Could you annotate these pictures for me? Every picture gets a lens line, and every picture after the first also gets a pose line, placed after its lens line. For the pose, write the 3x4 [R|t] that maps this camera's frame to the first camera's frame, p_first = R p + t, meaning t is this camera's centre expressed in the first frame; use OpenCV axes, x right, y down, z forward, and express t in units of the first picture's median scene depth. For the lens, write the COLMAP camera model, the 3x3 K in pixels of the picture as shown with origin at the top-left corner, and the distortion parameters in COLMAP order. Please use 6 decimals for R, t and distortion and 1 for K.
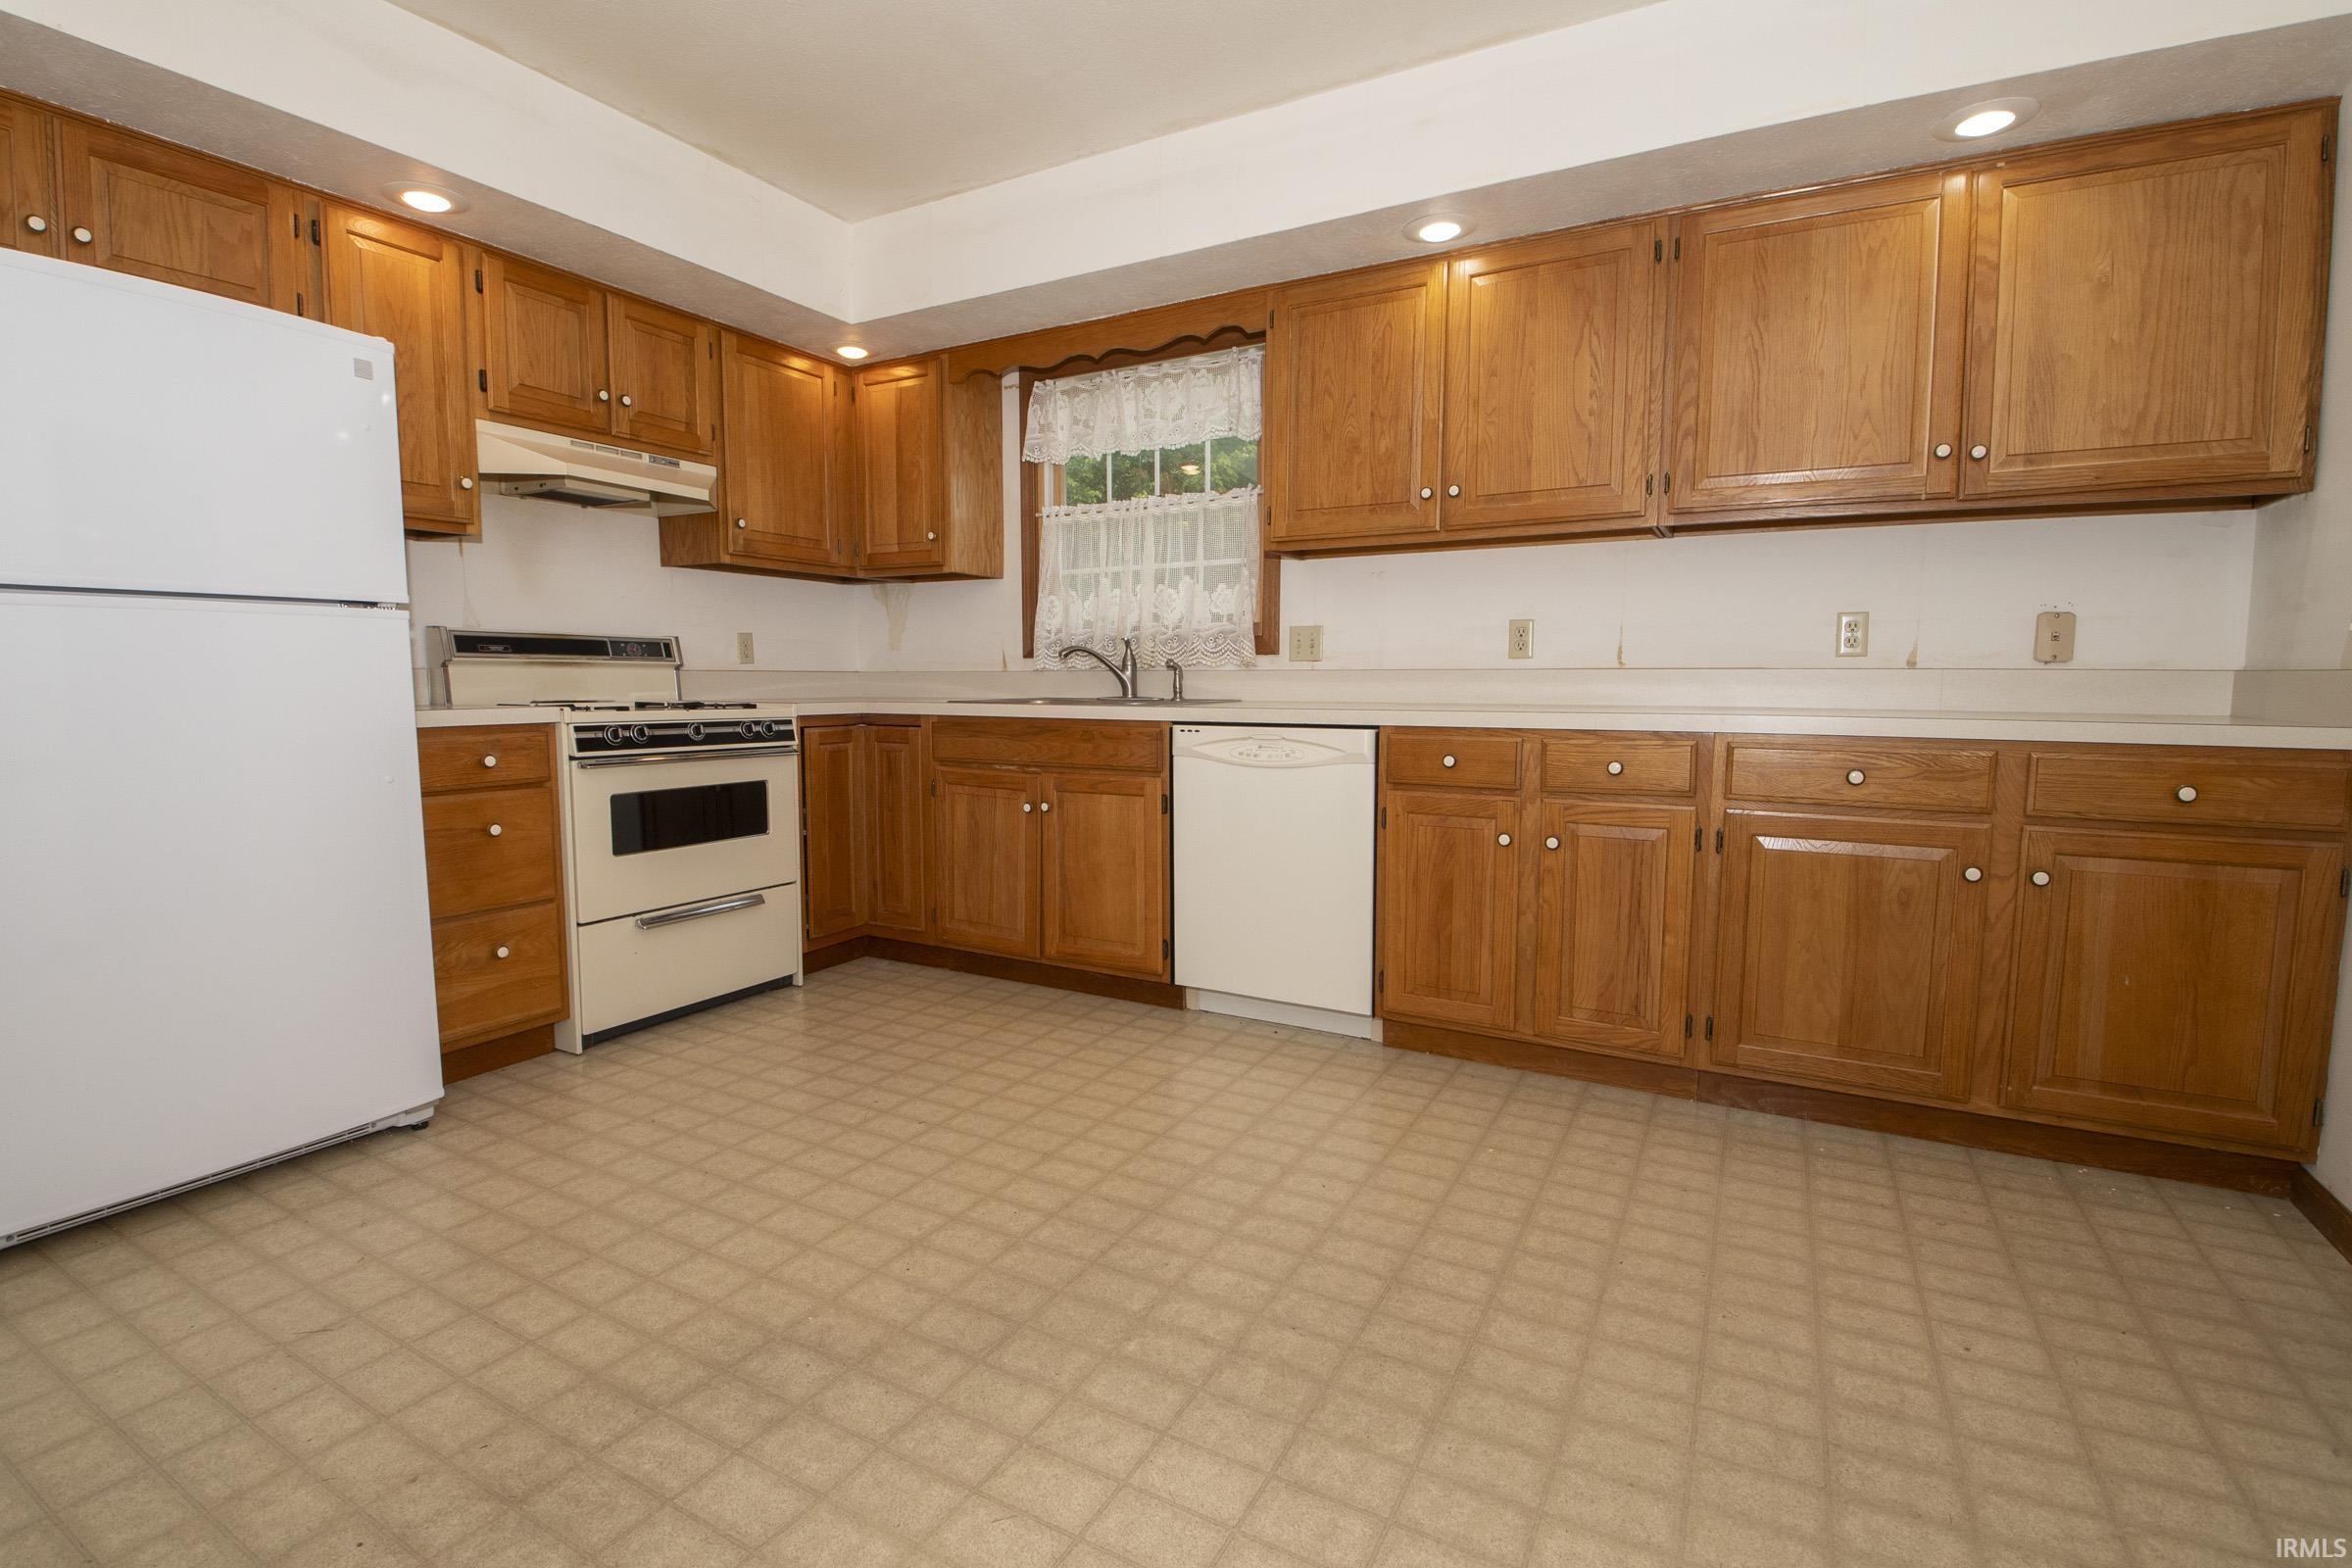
lens RADIAL K [[1070.9, 0, 1176.0], [0, 1070.9, 784.0], [0, 0, 1]] dist [-0.028532, -0.000898]
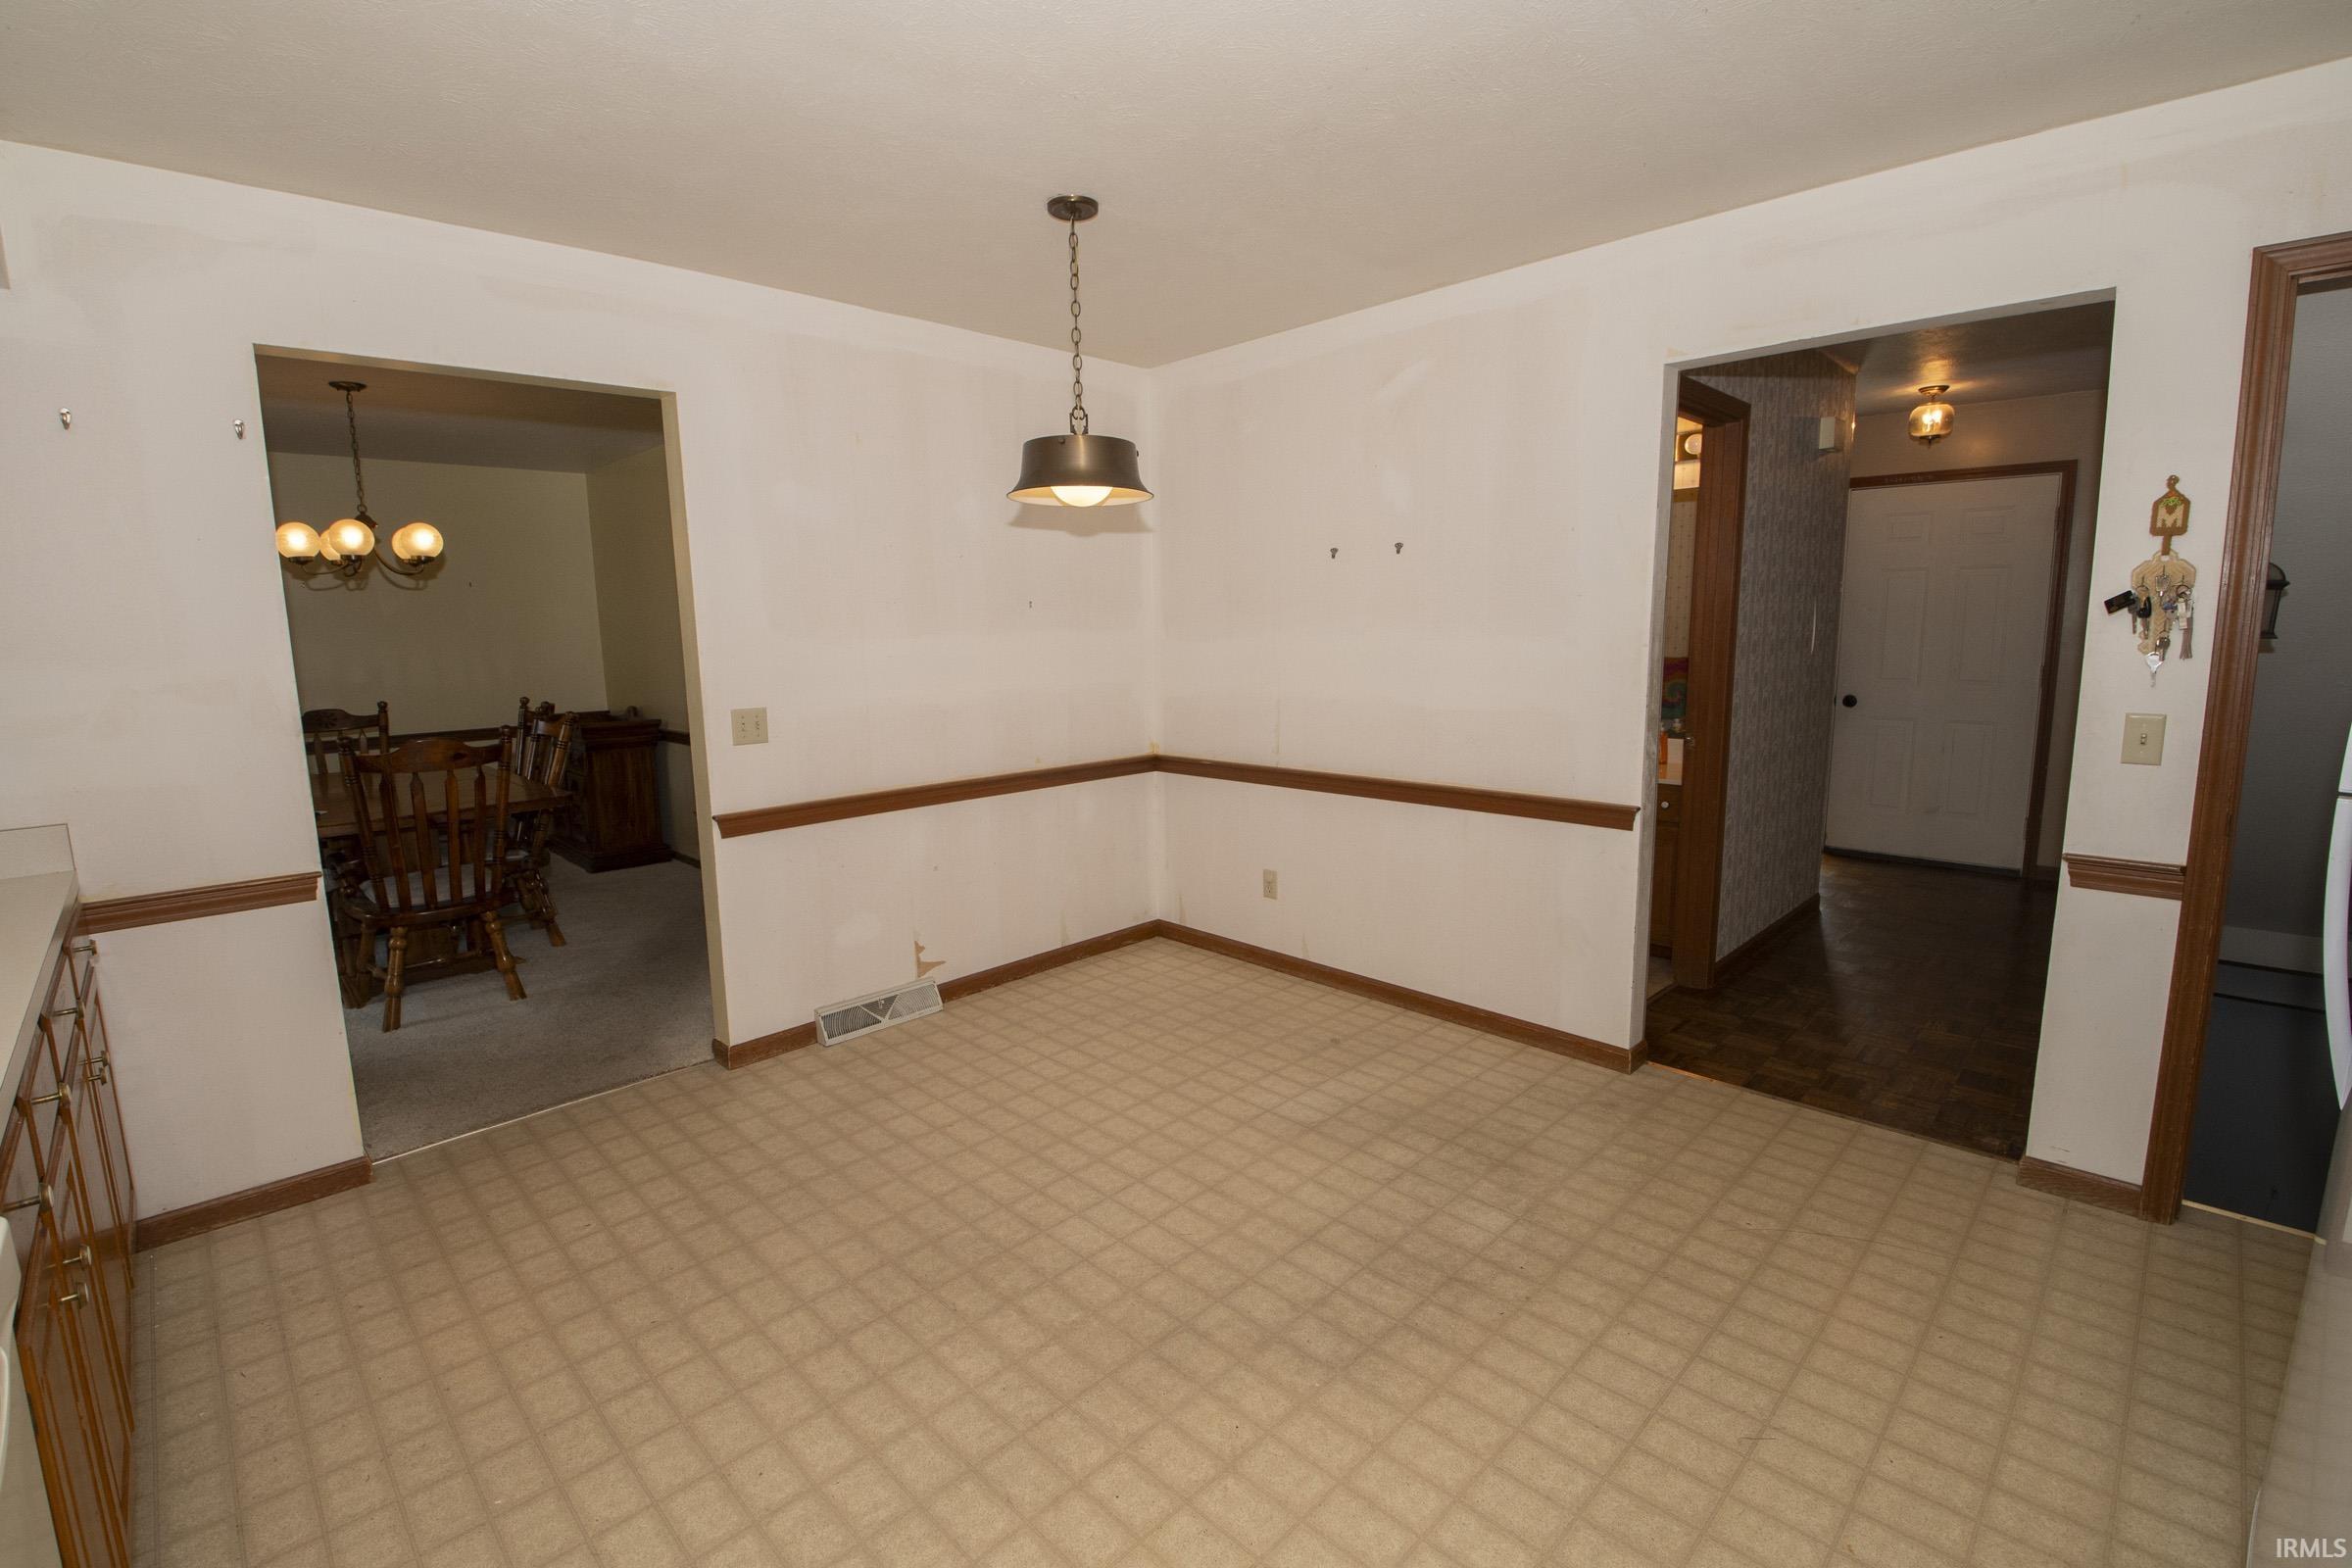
lens RADIAL K [[1050.0, 0, 1143.1], [0, 1050.0, 780.0], [0, 0, 1]] dist [0.011372, -0.031034]
pose [[-0.949536, -0.026735, 0.312517, -0.425946], [0.052595, 0.968682, 0.242669, -0.371377], [-0.309217, 0.246860, -0.918393, 1.646612]]
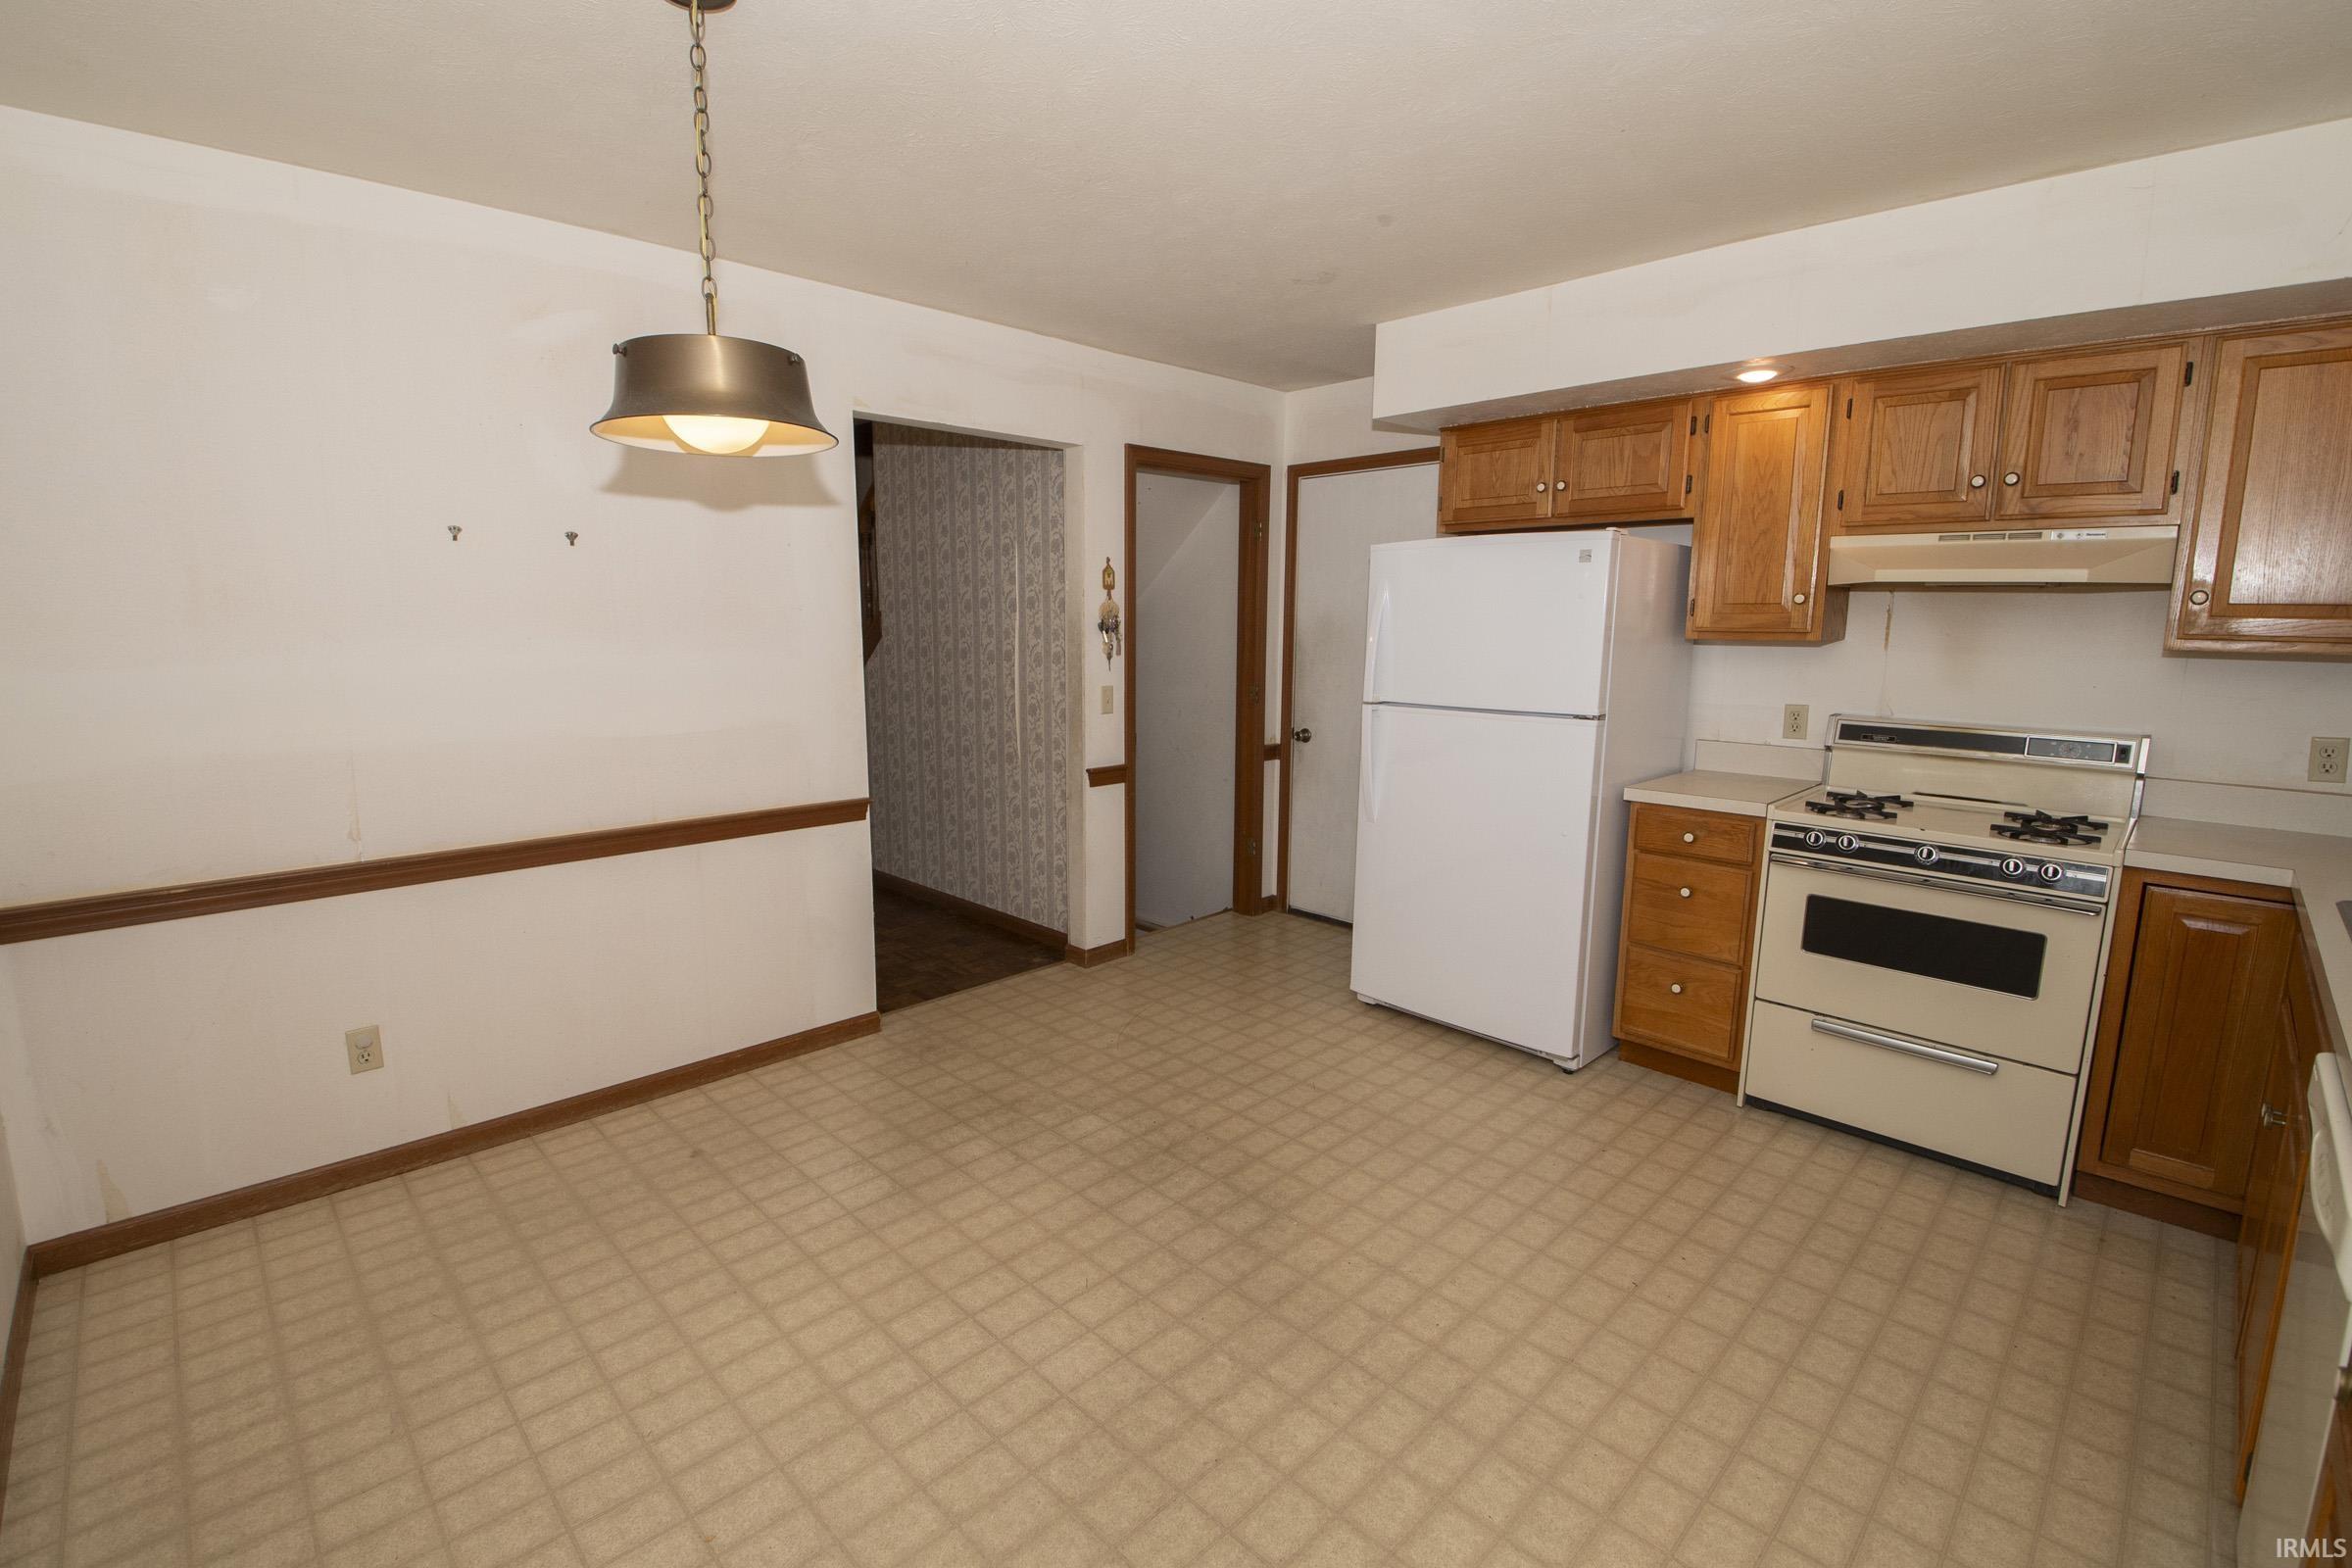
lens RADIAL K [[1050.0, 0, 1143.1], [0, 1050.0, 780.0], [0, 0, 1]] dist [0.011372, -0.031034]
pose [[-0.304840, 0.151453, -0.940284, 0.892159], [-0.097931, 0.977057, 0.189126, -0.331053], [0.947355, 0.149736, -0.283014, 0.941674]]
